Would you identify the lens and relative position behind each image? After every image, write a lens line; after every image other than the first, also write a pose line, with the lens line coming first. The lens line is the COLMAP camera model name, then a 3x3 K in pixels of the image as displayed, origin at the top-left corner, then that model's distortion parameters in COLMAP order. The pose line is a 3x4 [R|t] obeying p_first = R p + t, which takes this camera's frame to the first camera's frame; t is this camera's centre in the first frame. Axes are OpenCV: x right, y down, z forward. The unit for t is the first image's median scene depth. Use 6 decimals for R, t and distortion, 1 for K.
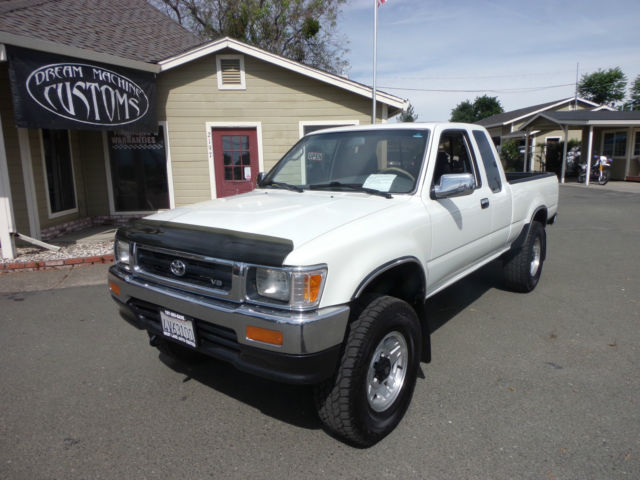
lens RADIAL K [[432.5, 0, 322.8], [0, 432.5, 260.6], [0, 0, 1]] dist [0.025697, -0.056421]
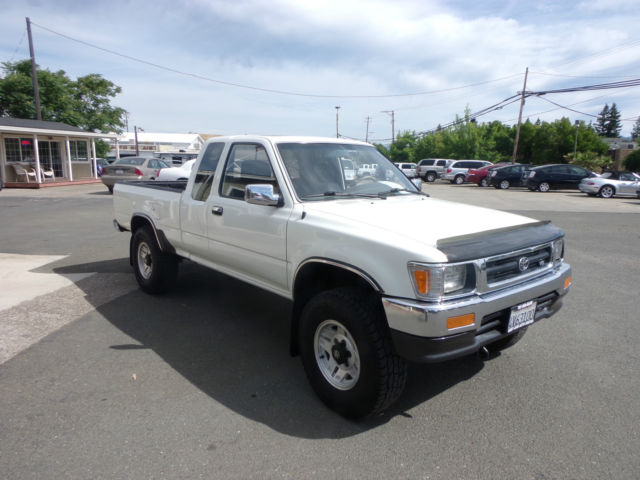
lens RADIAL K [[432.5, 0, 322.5], [0, 432.5, 274.5], [0, 0, 1]] dist [0.025697, -0.056421]
pose [[0.203263, -0.209123, 0.956531, -0.380974], [0.193792, 0.966192, 0.170054, -0.062122], [-0.959755, 0.150803, 0.236917, 0.306754]]
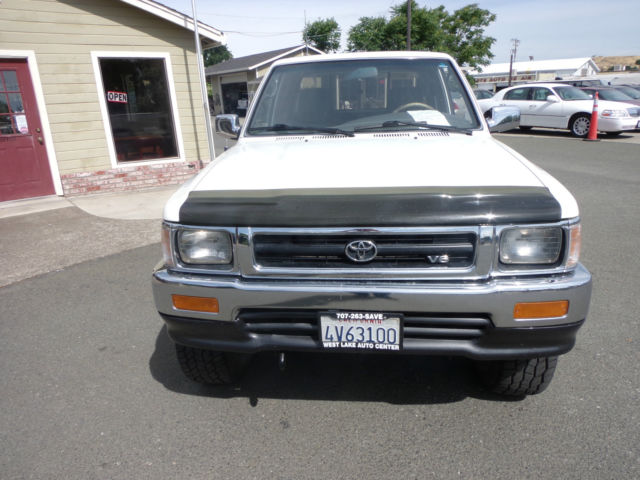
lens RADIAL K [[432.5, 0, 321.9], [0, 432.5, 268.4], [0, 0, 1]] dist [0.025697, -0.056421]
pose [[0.840843, -0.195852, 0.504605, -0.182683], [0.129636, 0.977978, 0.163563, -0.017941], [-0.525526, -0.072116, 0.847715, 0.110663]]
